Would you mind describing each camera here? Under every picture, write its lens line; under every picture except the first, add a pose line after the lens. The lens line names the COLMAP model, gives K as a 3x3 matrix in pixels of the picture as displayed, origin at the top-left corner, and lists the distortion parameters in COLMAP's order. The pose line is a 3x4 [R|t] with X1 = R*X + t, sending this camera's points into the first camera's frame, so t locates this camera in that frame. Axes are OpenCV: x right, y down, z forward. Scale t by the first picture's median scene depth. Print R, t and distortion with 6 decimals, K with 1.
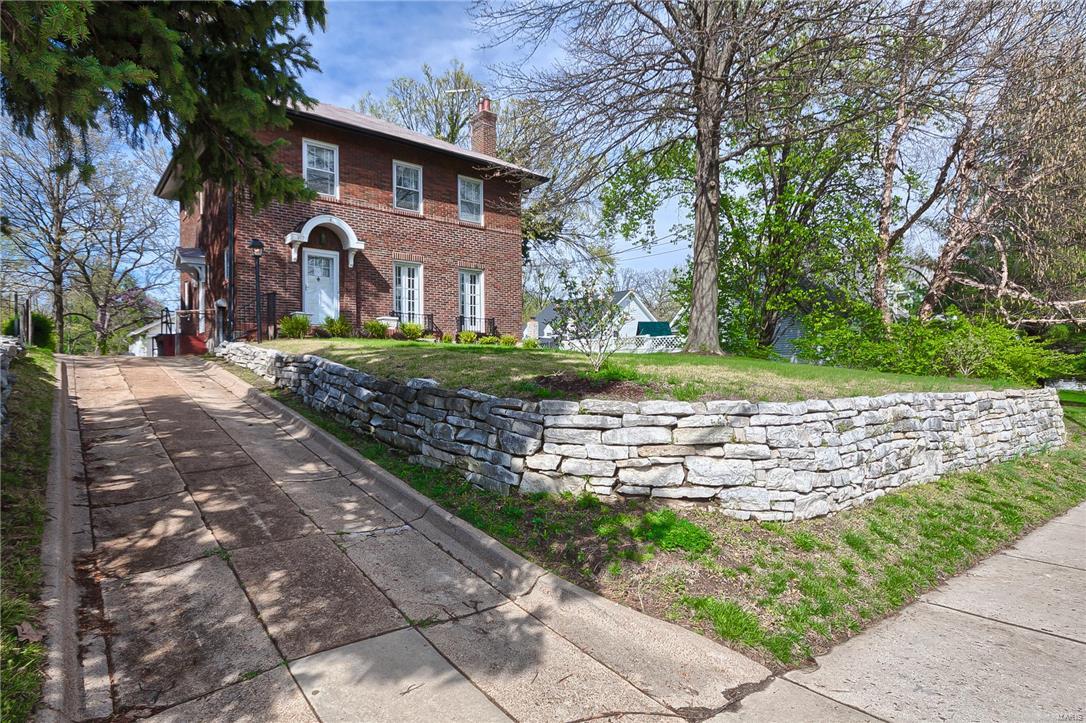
lens RADIAL K [[602.6, 0, 542.0], [0, 602.6, 365.3], [0, 0, 1]] dist [-0.000955, -0.000427]
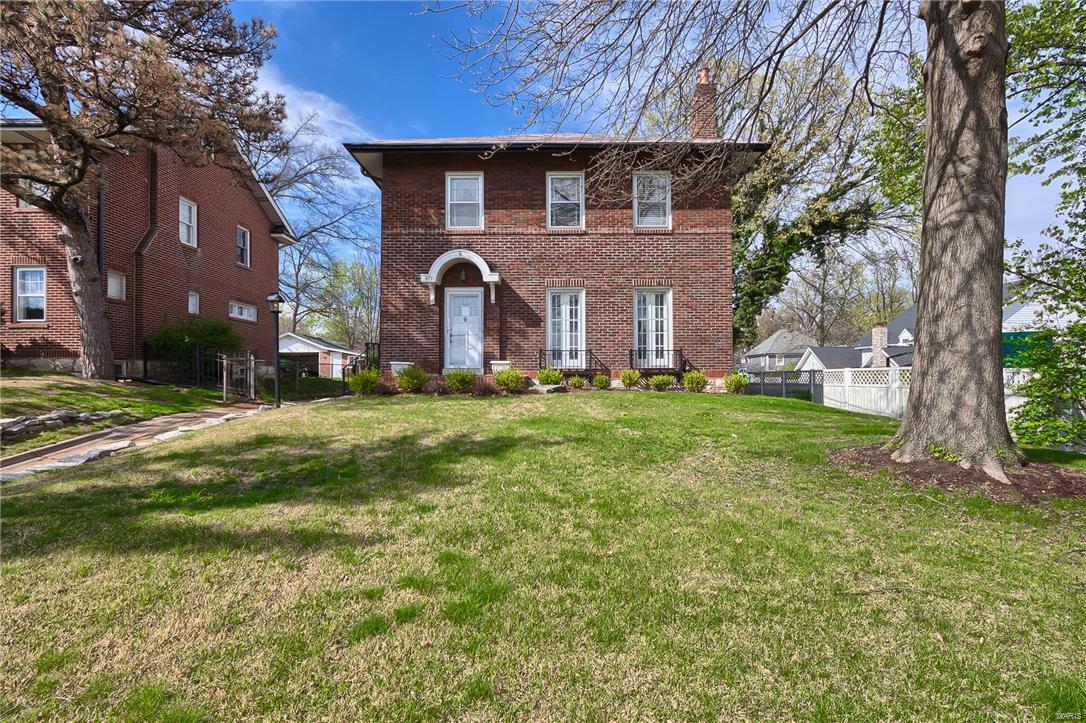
lens RADIAL K [[499.9, 0, 544.6], [0, 499.9, 369.8], [0, 0, 1]] dist [0.000967, 0.000880]
pose [[0.771570, -0.005564, -0.636120, 0.202406], [0.010631, 0.999935, 0.004149, -0.061489], [0.636056, -0.009963, 0.771579, 0.443027]]
